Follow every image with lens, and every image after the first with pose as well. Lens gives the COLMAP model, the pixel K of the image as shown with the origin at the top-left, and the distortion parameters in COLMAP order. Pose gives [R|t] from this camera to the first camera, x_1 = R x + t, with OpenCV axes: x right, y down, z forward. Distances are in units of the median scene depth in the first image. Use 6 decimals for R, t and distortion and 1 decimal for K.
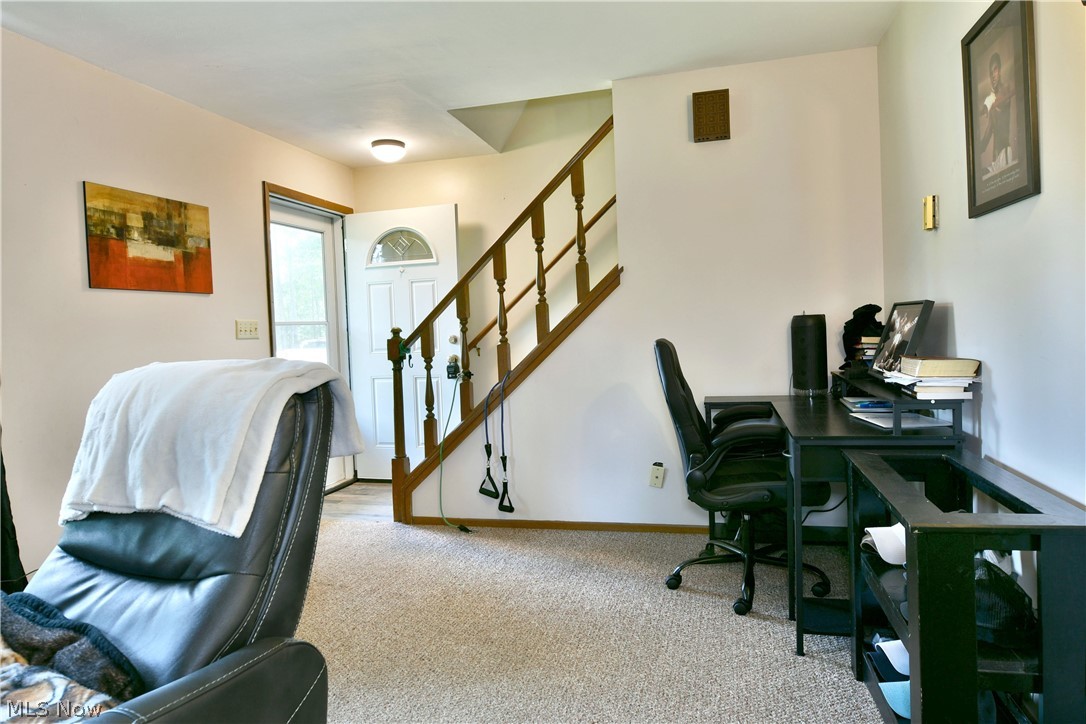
lens RADIAL K [[658.3, 0, 542.8], [0, 658.3, 350.7], [0, 0, 1]] dist [-0.013946, -0.003561]
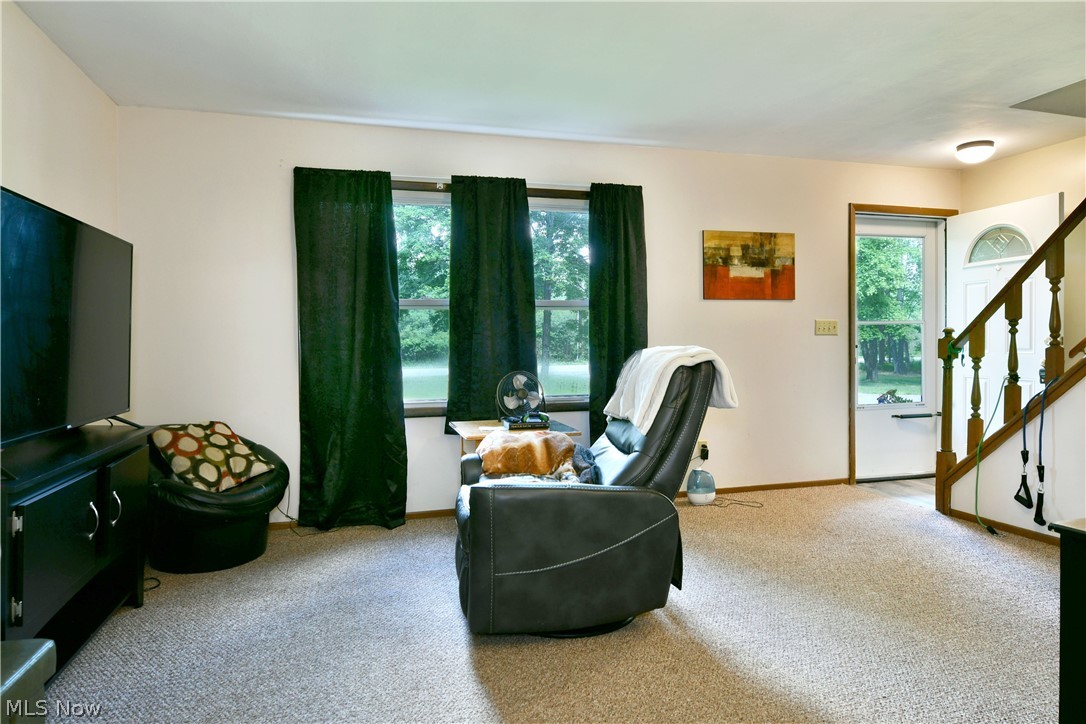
lens RADIAL K [[658.3, 0, 544.1], [0, 658.3, 360.3], [0, 0, 1]] dist [-0.013946, -0.003561]
pose [[0.506756, 0.057748, -0.860153, 0.374762], [-0.037456, 0.998287, 0.044955, -0.006356], [0.861275, 0.009437, 0.508051, -0.093286]]
